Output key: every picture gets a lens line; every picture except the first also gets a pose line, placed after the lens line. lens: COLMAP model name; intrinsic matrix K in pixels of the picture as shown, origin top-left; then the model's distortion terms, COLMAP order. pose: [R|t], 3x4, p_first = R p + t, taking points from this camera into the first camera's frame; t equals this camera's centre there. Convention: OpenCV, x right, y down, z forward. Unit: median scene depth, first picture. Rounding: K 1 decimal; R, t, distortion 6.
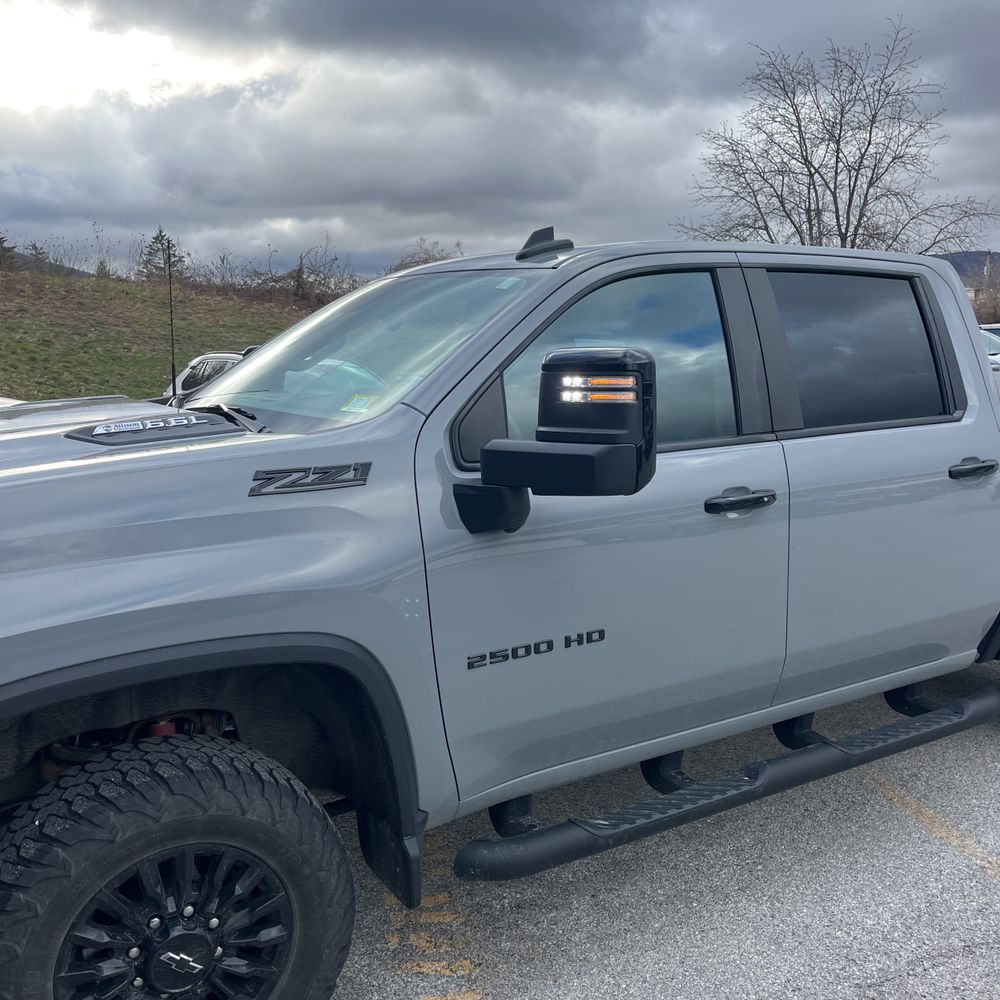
lens RADIAL K [[1003.0, 0, 496.5], [0, 1003.0, 488.2], [0, 0, 1]] dist [0.036961, -0.027181]
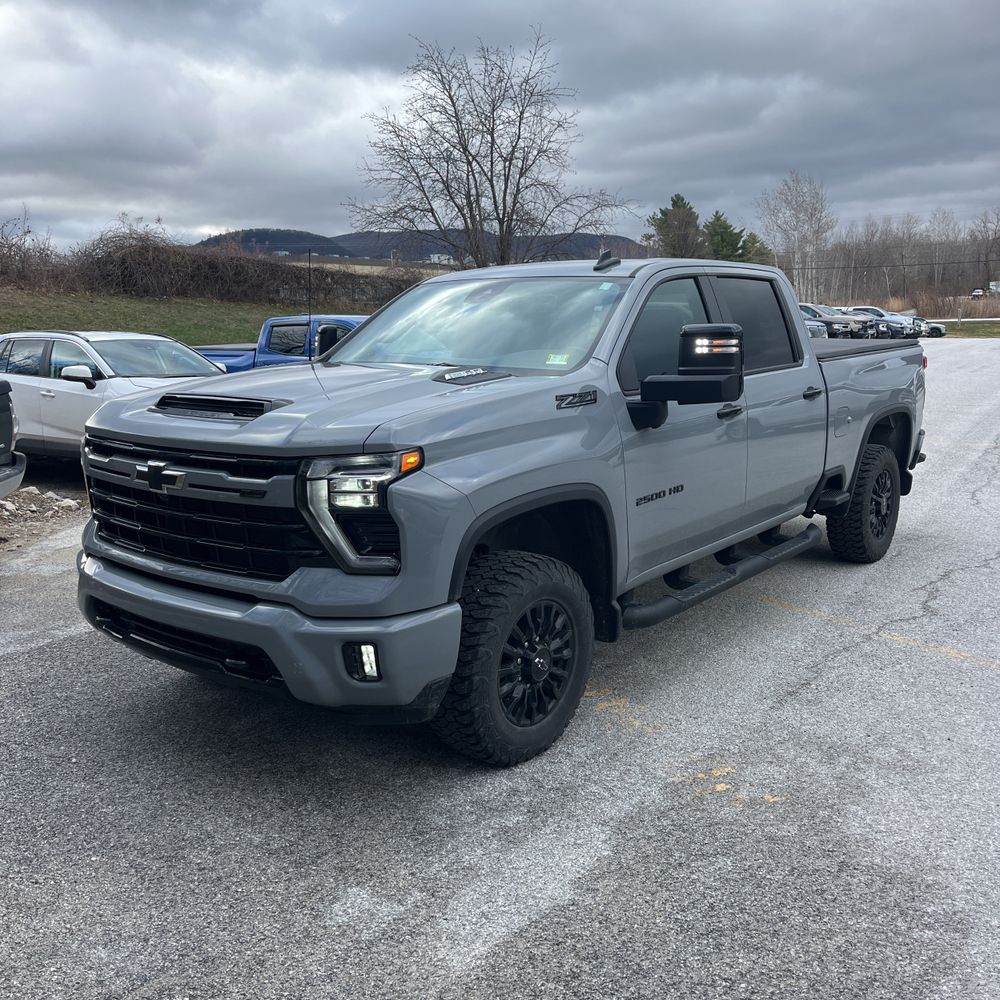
lens RADIAL K [[1003.0, 0, 496.5], [0, 1003.0, 488.2], [0, 0, 1]] dist [0.036961, -0.027181]
pose [[0.937853, -0.065102, 0.340872, -0.914094], [0.056685, 0.997792, 0.034605, 0.076908], [-0.342372, -0.013132, 0.939473, -0.622501]]
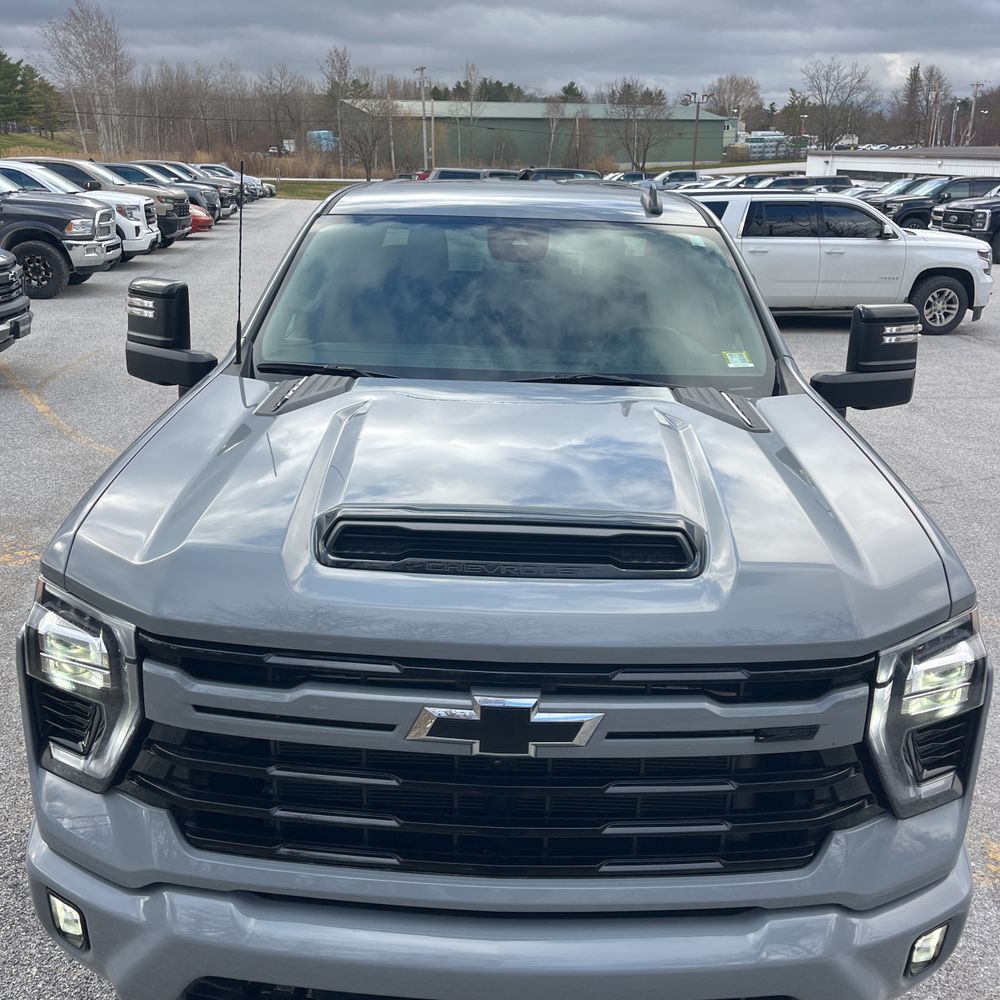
lens RADIAL K [[1000.1, 0, 497.4], [0, 1000.1, 489.8], [0, 0, 1]] dist [0.063882, -0.077589]
pose [[0.524761, -0.236840, 0.817639, -1.438905], [0.089105, 0.970522, 0.223937, -0.251530], [-0.846573, -0.044658, 0.530396, 0.668857]]
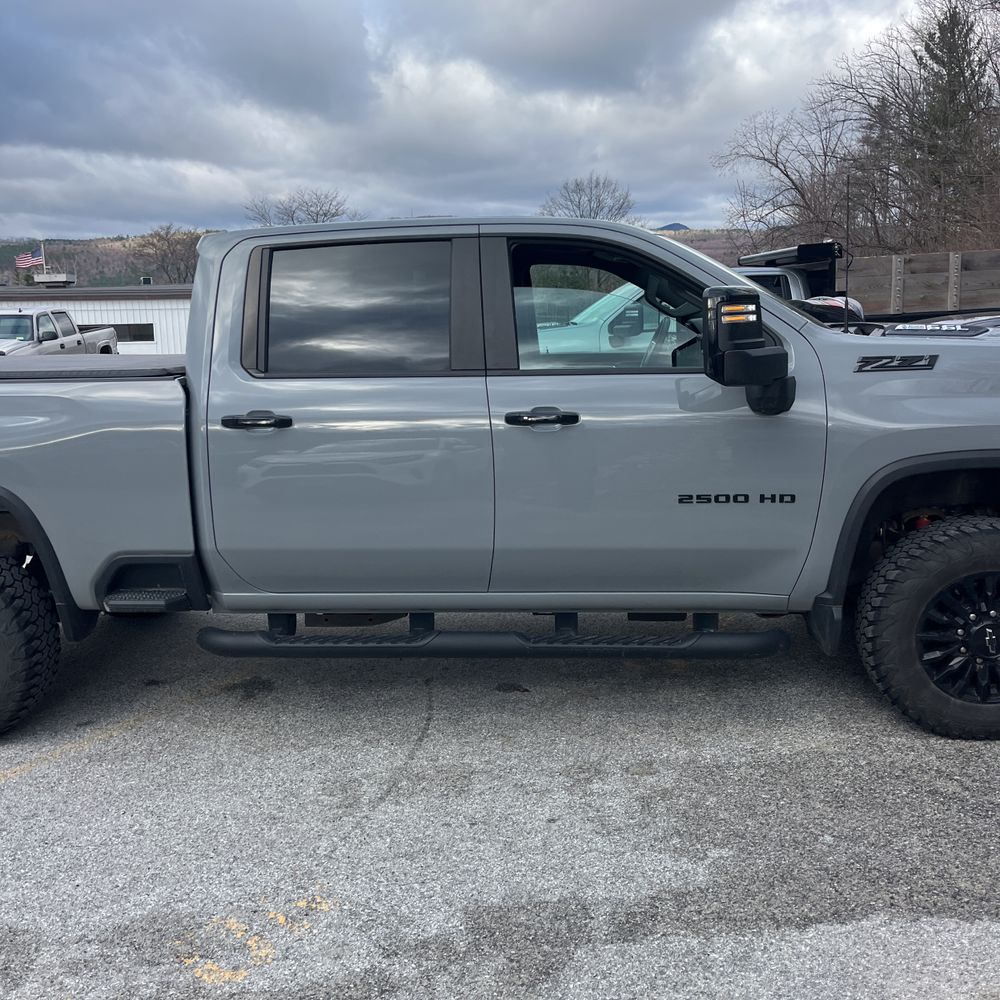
lens RADIAL K [[1003.0, 0, 496.5], [0, 1003.0, 488.2], [0, 0, 1]] dist [0.036961, -0.027181]
pose [[-0.811058, -0.059365, 0.581945, -1.011384], [0.126999, 0.953239, 0.274240, -0.427185], [-0.571013, 0.296331, -0.765593, 3.267118]]
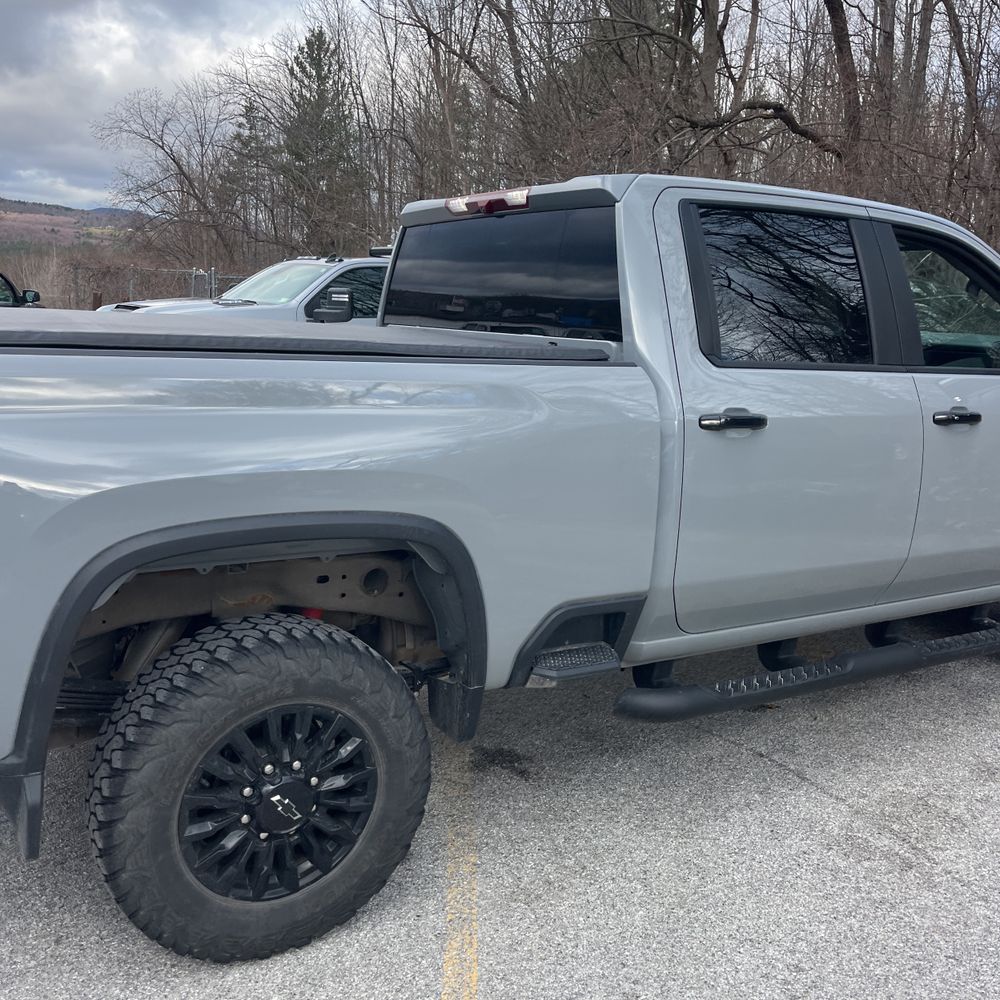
lens RADIAL K [[998.6, 0, 476.0], [0, 998.6, 497.4], [0, 0, 1]] dist [0.015952, 0.001340]
pose [[-0.999513, -0.029894, -0.009007, 0.606820], [-0.031197, 0.944943, 0.325743, -0.449790], [-0.001227, 0.325865, -0.945415, 3.462291]]
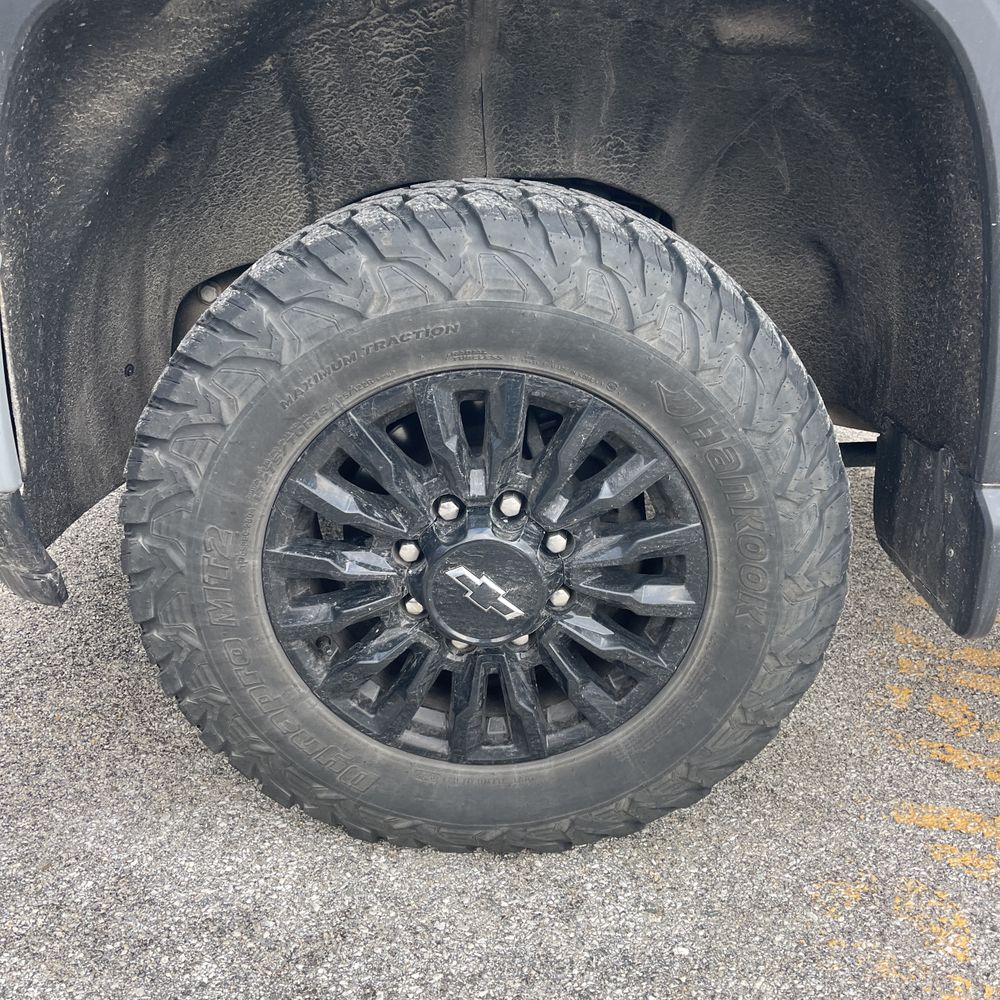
lens RADIAL K [[1002.6, 0, 500.0], [0, 1002.6, 500.0], [0, 0, 1]] dist [0.072745, -0.074768]
pose [[0.863281, 0.207583, -0.460061, -0.071843], [-0.088533, 0.959655, 0.266877, 0.264363], [0.496899, -0.189659, 0.846830, 0.535499]]
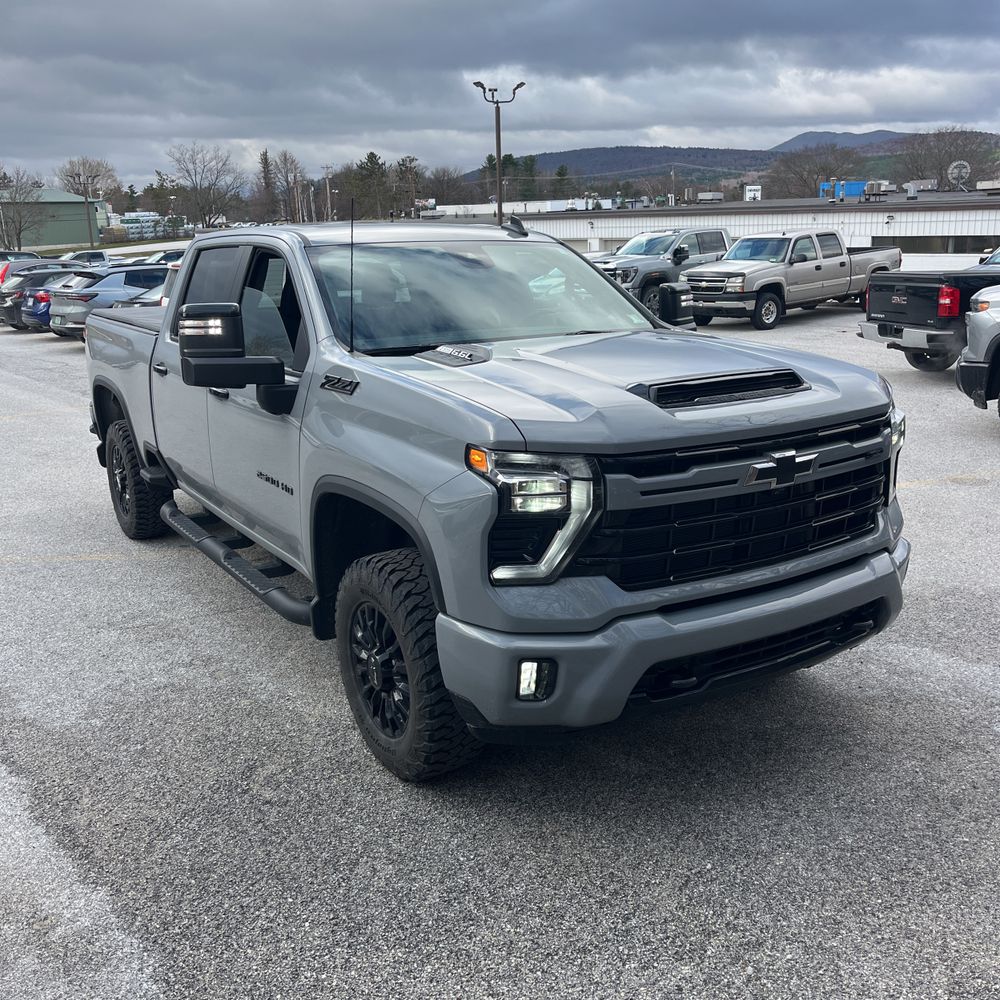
lens RADIAL K [[1016.2, 0, 491.0], [0, 1016.2, 492.7], [0, 0, 1]] dist [0.025332, -0.013306]
pose [[-0.026457, -0.223392, 0.974370, -2.235428], [0.164760, 0.960406, 0.224664, -0.266265], [-0.985979, 0.166481, 0.011397, 1.435880]]
